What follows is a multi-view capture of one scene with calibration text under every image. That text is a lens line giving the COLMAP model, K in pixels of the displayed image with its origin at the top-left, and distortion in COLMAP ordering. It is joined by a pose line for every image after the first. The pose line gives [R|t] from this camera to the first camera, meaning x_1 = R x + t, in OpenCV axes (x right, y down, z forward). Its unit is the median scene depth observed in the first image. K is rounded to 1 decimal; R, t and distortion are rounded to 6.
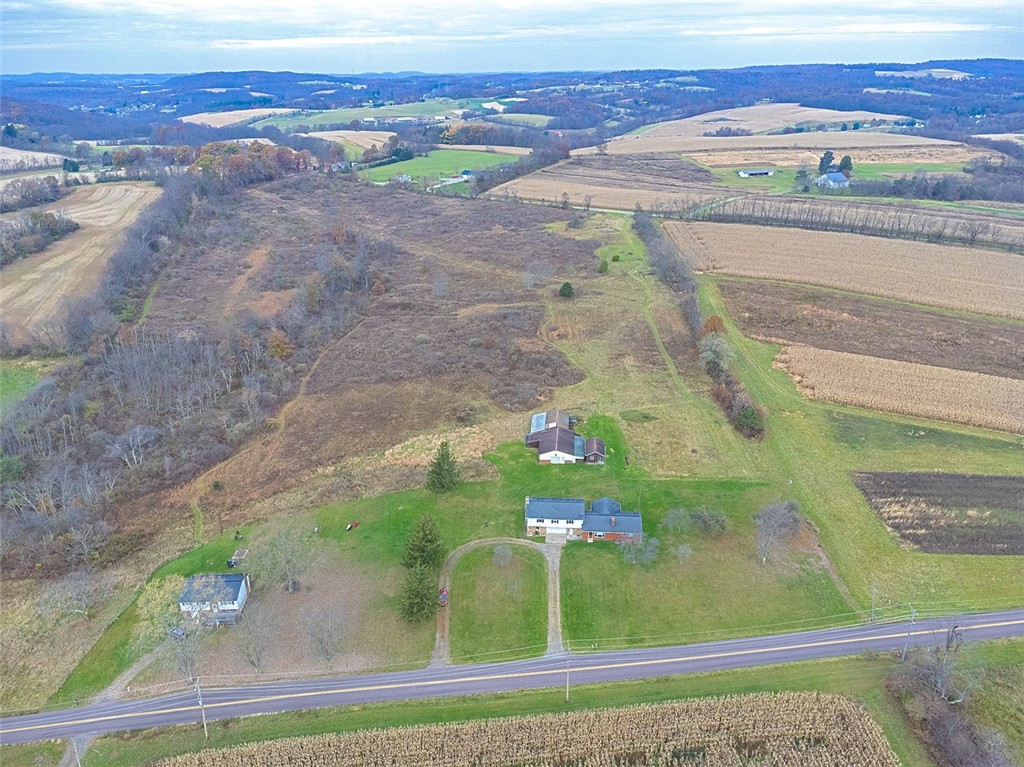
lens RADIAL K [[736.7, 0, 506.4], [0, 736.7, 382.6], [0, 0, 1]] dist [0.013700, 0.010384]
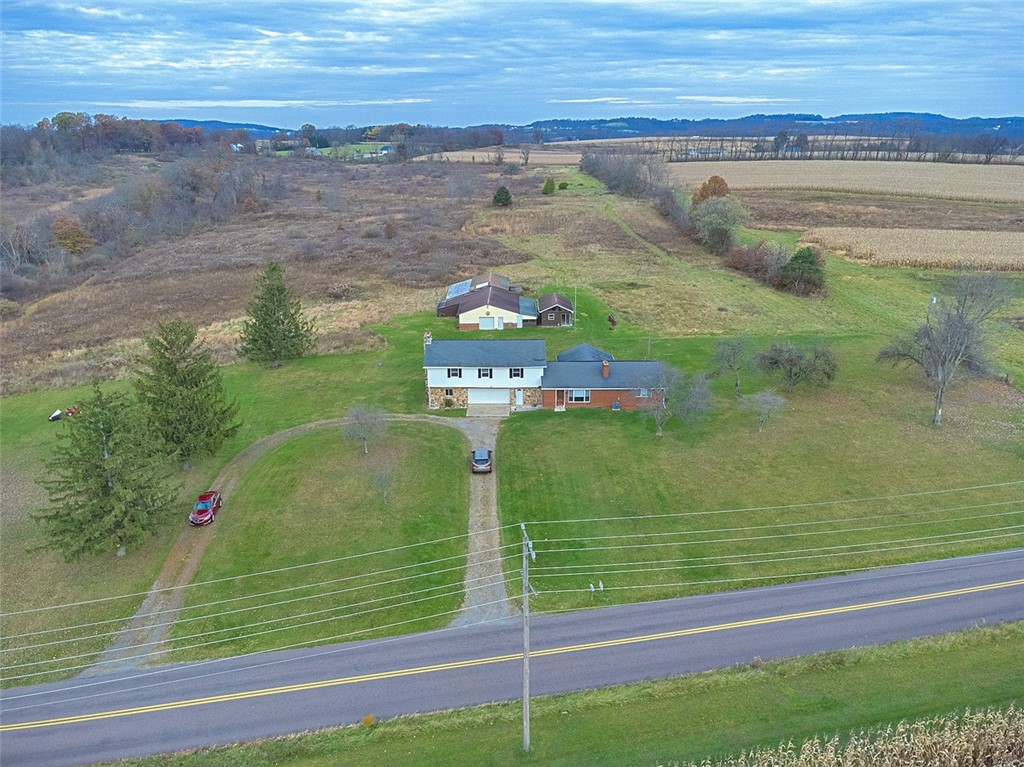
lens RADIAL K [[736.7, 0, 506.4], [0, 736.7, 382.6], [0, 0, 1]] dist [0.013700, 0.010384]
pose [[0.996449, -0.020623, 0.081632, 0.039876], [0.026568, 0.997020, -0.072429, 0.226790], [-0.079895, 0.074341, 0.994027, 0.517306]]
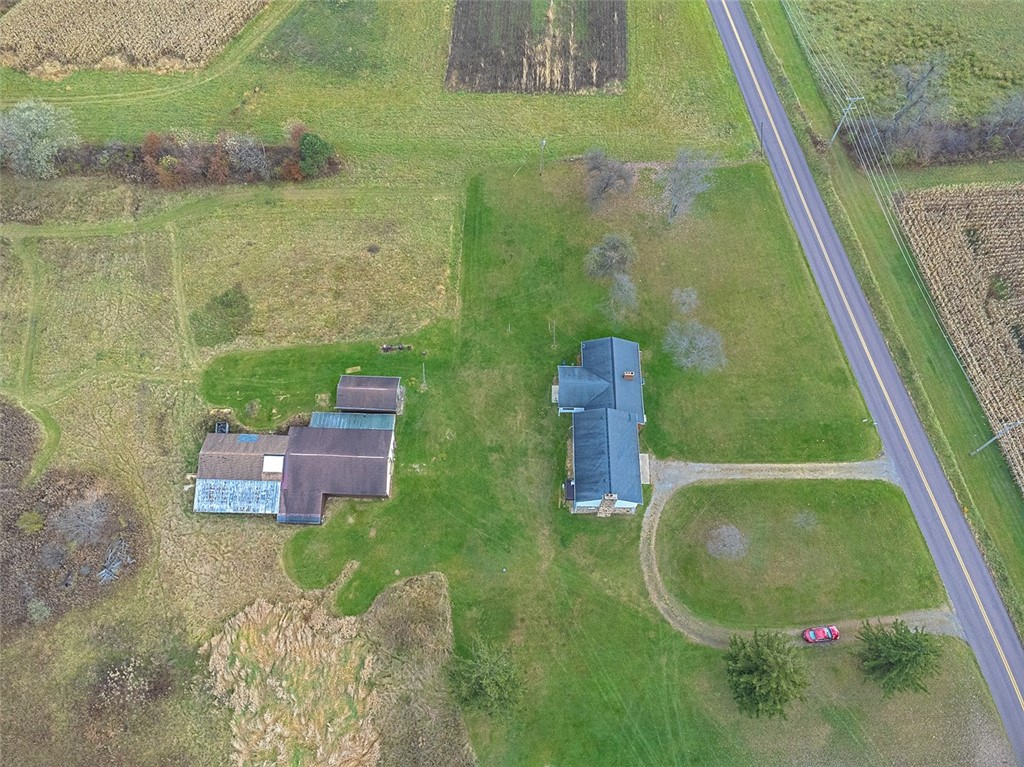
lens RADIAL K [[736.7, 0, 506.4], [0, 736.7, 382.6], [0, 0, 1]] dist [0.013700, 0.010384]
pose [[-0.062567, -0.877565, 0.475359, -0.160278], [0.377443, 0.420113, 0.825253, -0.379775], [-0.923917, 0.231054, 0.304945, 0.888309]]
